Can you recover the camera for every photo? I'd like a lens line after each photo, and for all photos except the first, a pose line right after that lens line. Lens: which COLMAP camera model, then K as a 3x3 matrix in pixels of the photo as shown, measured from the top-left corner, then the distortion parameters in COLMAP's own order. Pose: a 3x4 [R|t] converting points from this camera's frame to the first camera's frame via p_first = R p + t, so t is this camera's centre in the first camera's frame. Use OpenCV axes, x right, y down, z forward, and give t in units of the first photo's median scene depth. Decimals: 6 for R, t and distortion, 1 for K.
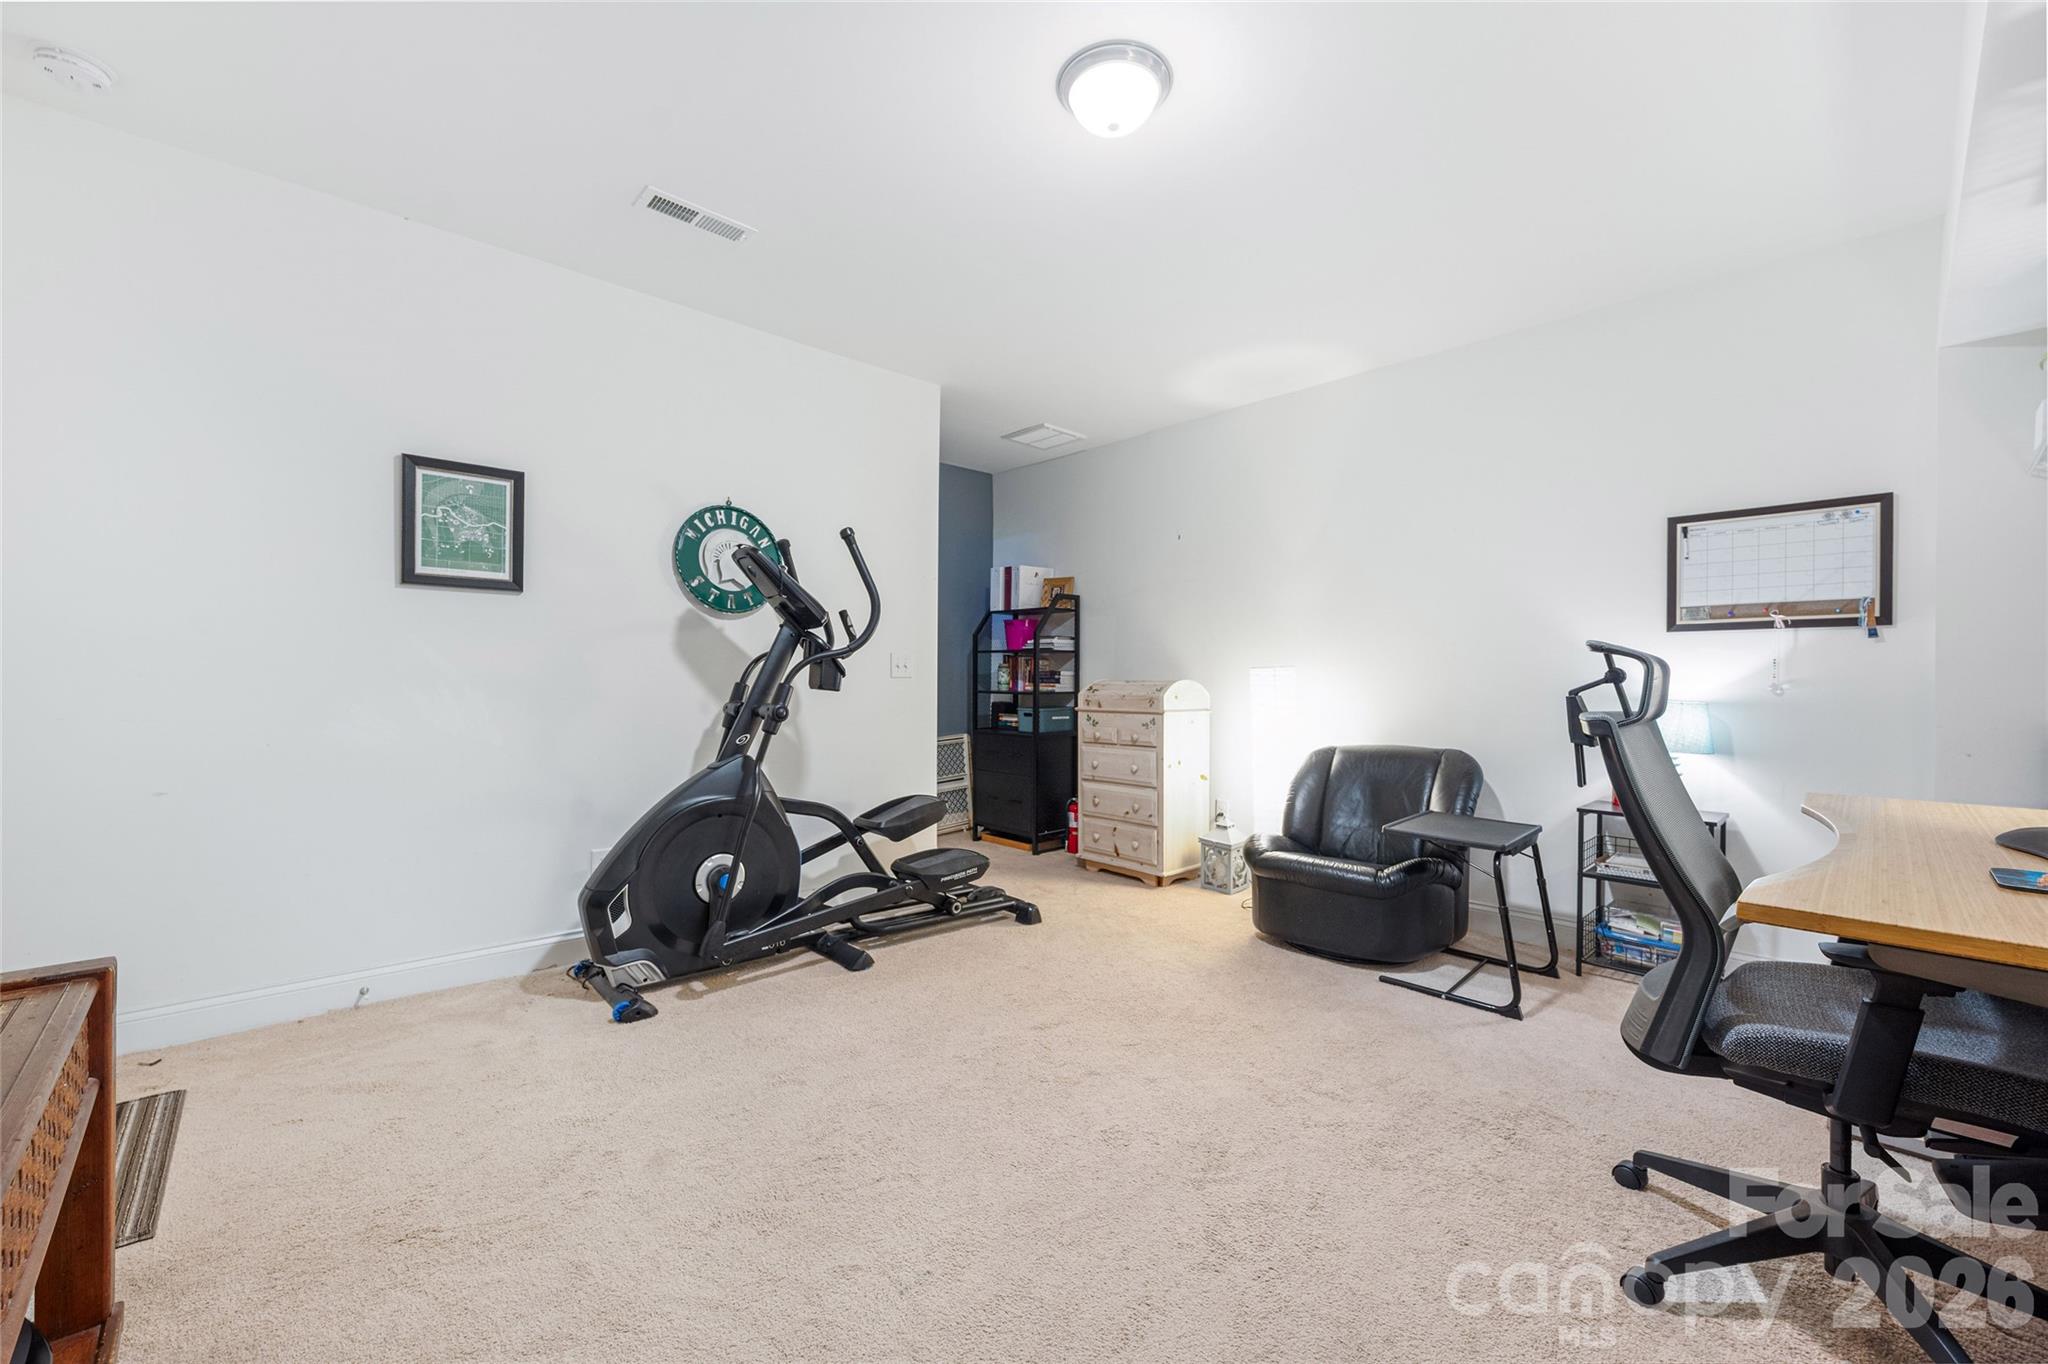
lens RADIAL K [[830.8, 0, 1016.2], [0, 830.8, 680.7], [0, 0, 1]] dist [-0.000960, -0.000625]
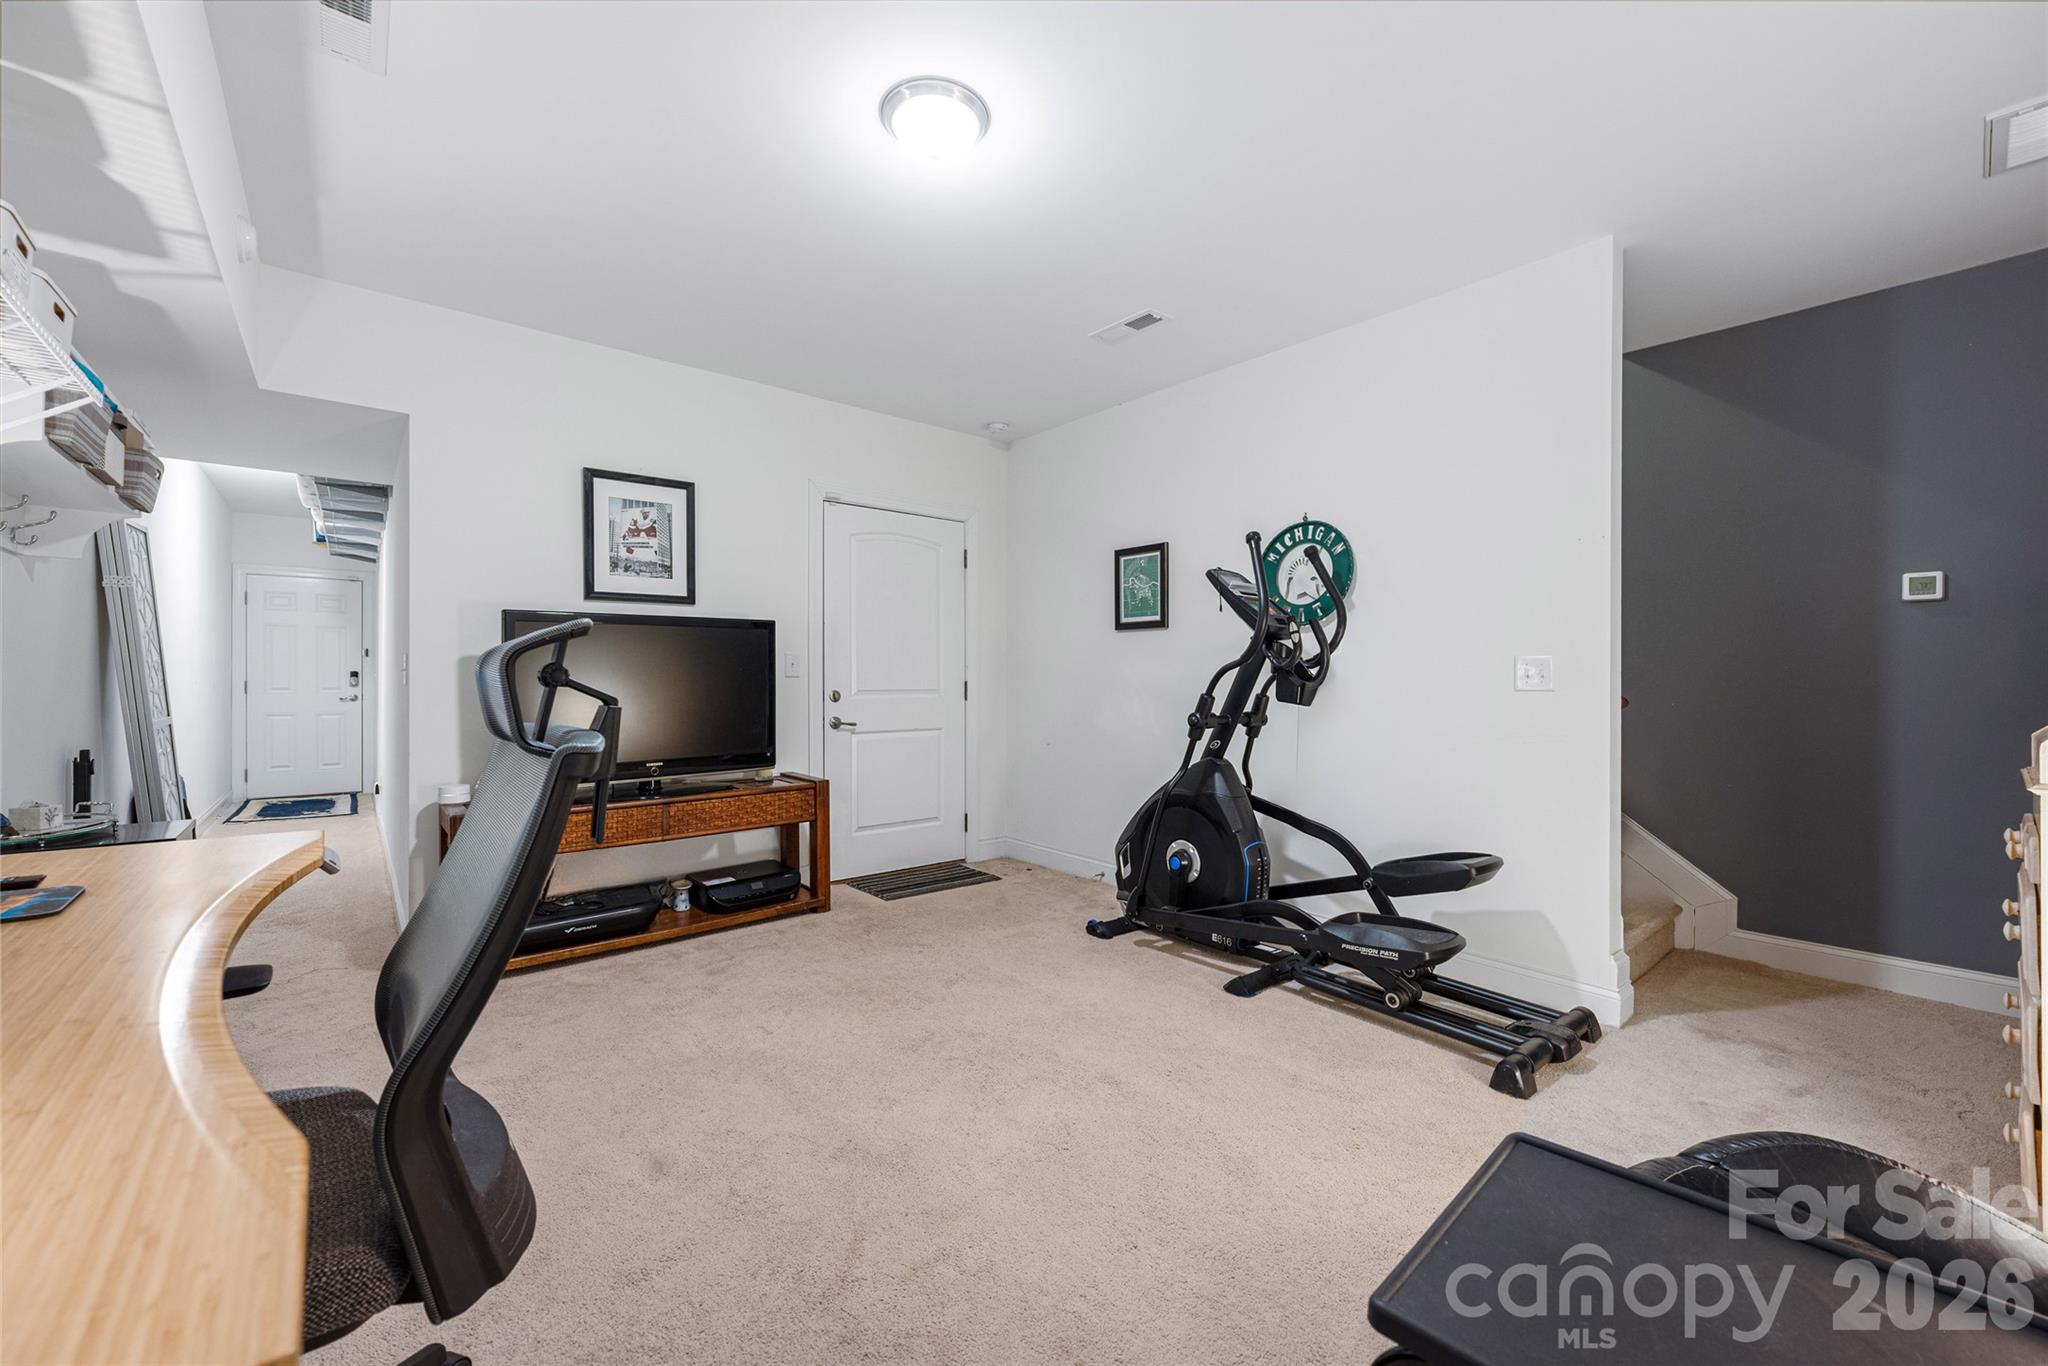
lens RADIAL K [[830.8, 0, 1017.8], [0, 830.8, 678.1], [0, 0, 1]] dist [-0.000960, -0.000625]
pose [[-0.062248, -0.006557, -0.998039, 0.803107], [-0.004250, 0.999971, -0.006305, -0.010993], [0.998052, 0.003849, -0.062274, 0.819305]]
